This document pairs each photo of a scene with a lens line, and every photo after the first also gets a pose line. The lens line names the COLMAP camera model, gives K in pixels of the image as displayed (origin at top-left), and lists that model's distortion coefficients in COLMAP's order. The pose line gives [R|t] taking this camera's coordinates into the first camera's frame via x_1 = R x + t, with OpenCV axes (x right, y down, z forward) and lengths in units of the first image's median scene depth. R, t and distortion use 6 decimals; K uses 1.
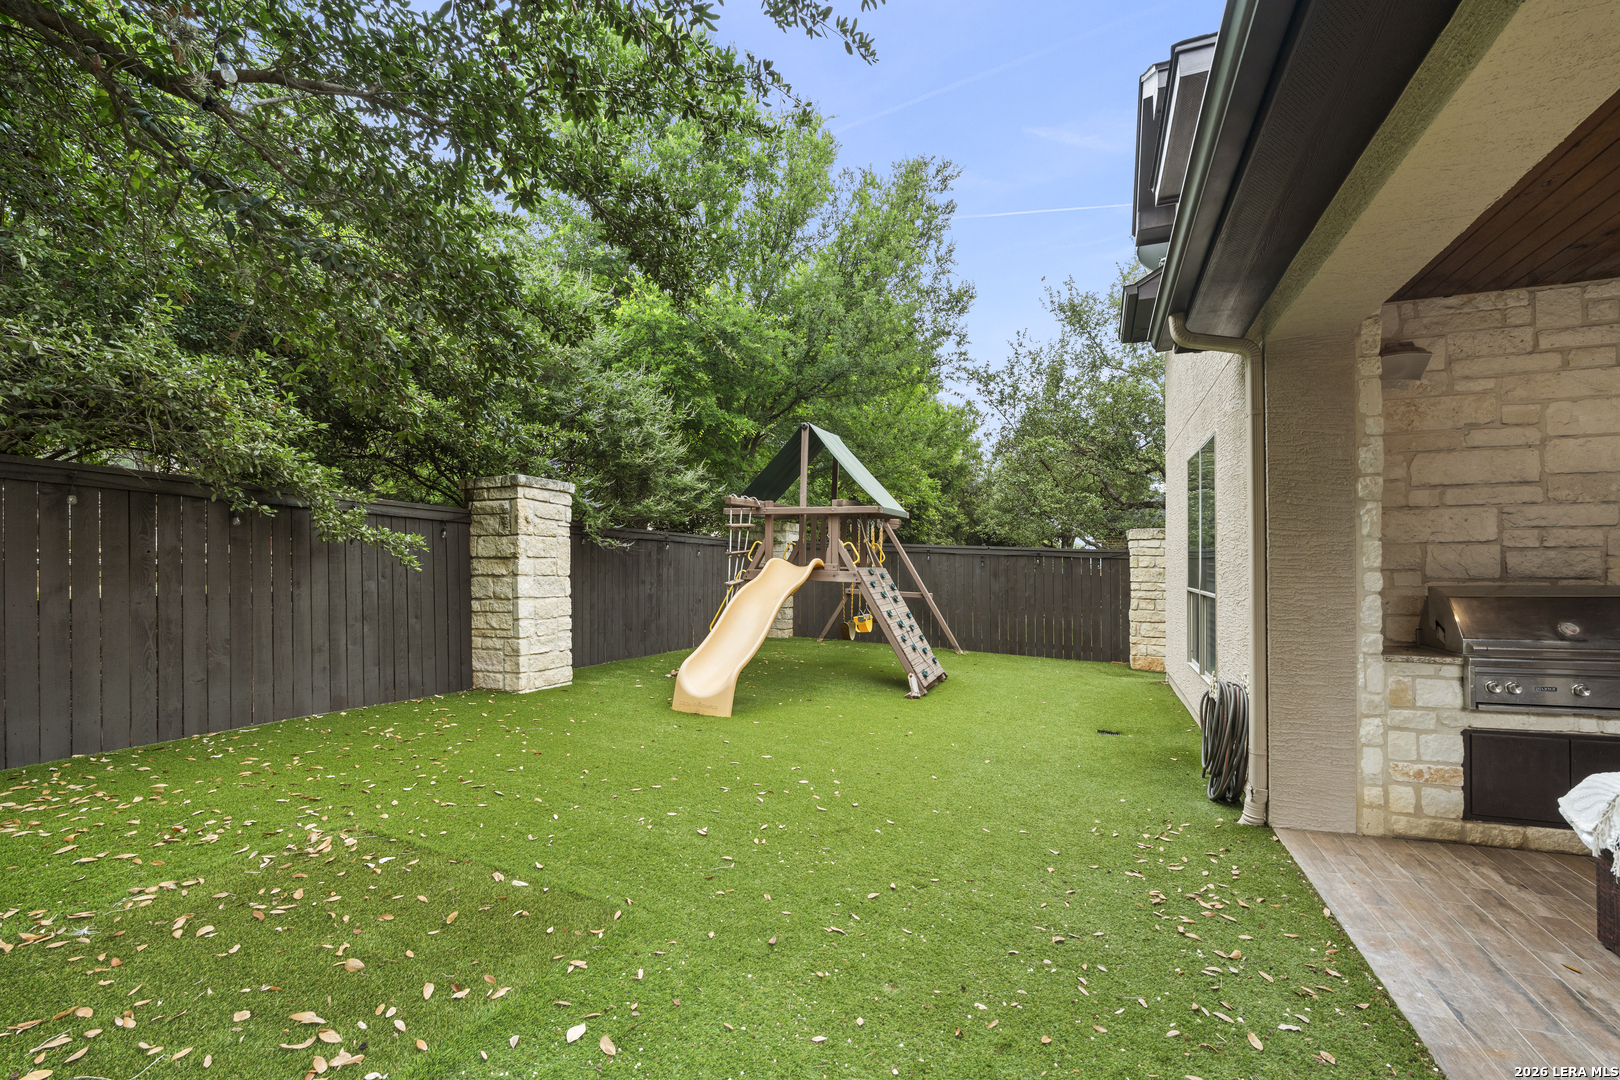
lens RADIAL K [[710.8, 0, 811.0], [0, 710.8, 566.4], [0, 0, 1]] dist [-0.006590, 0.000813]
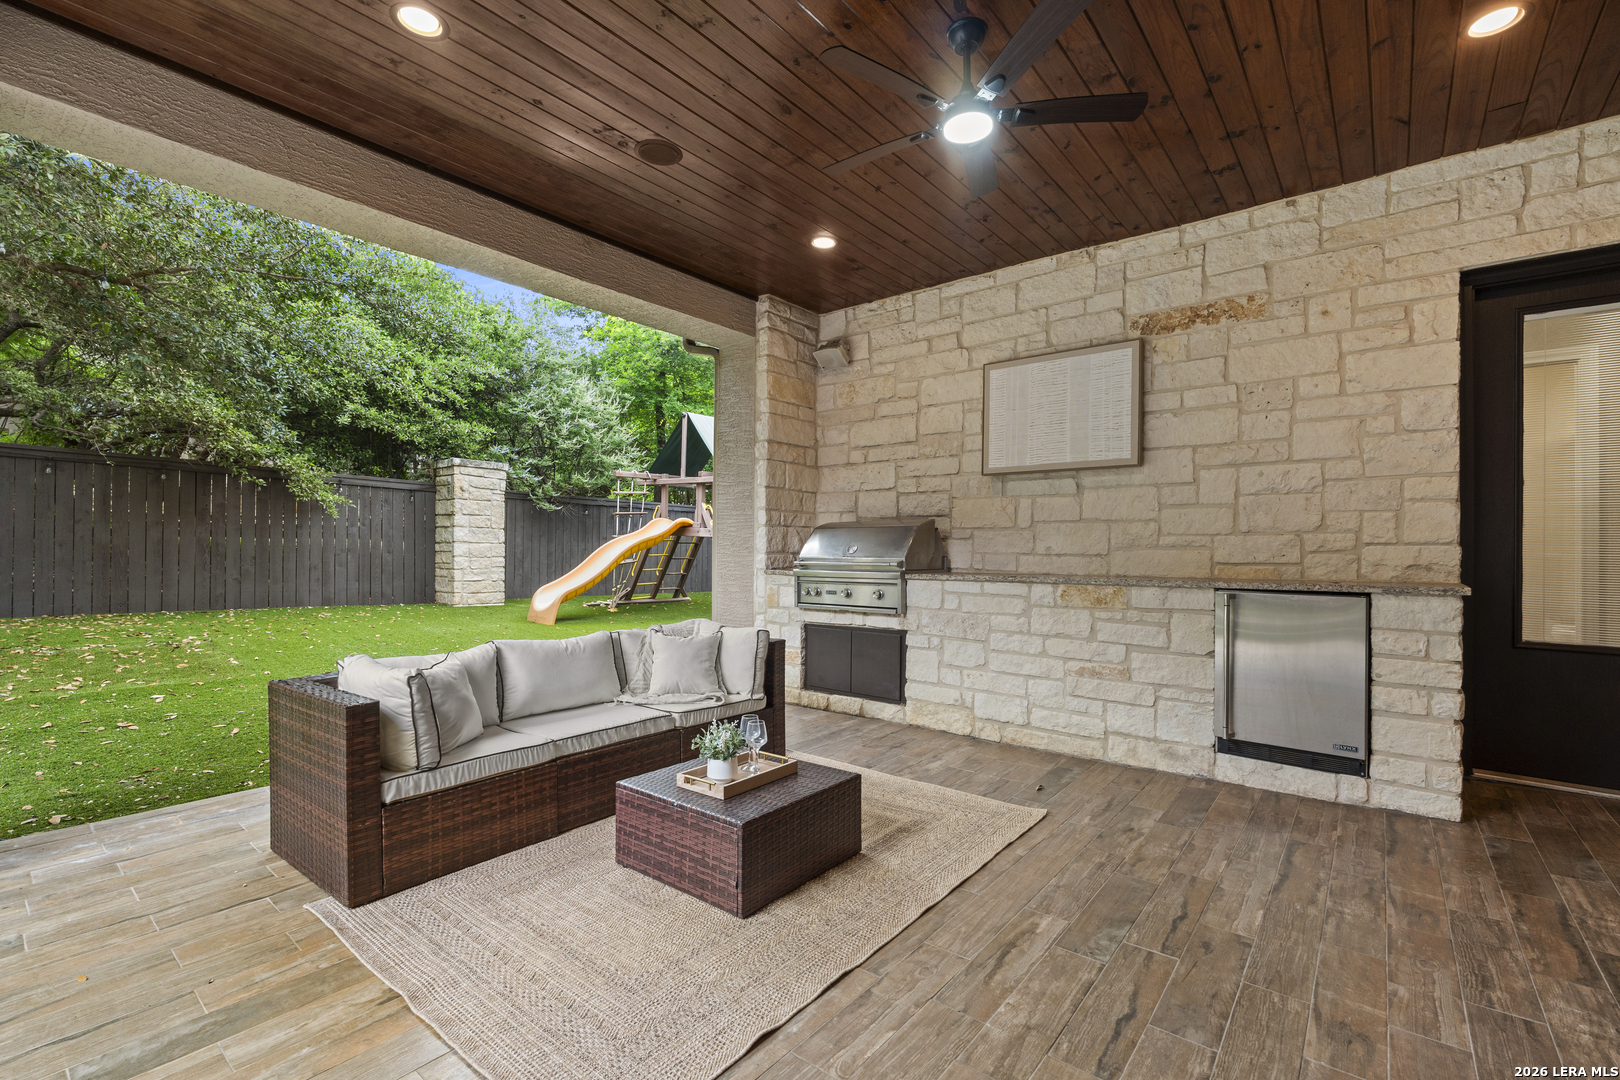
lens RADIAL K [[710.8, 0, 820.5], [0, 710.8, 544.9], [0, 0, 1]] dist [-0.006590, 0.000813]
pose [[0.952315, 0.011016, -0.304917, 1.171954], [-0.011948, 0.999928, -0.001191, 0.067210], [0.304882, 0.004777, 0.952378, -0.265423]]
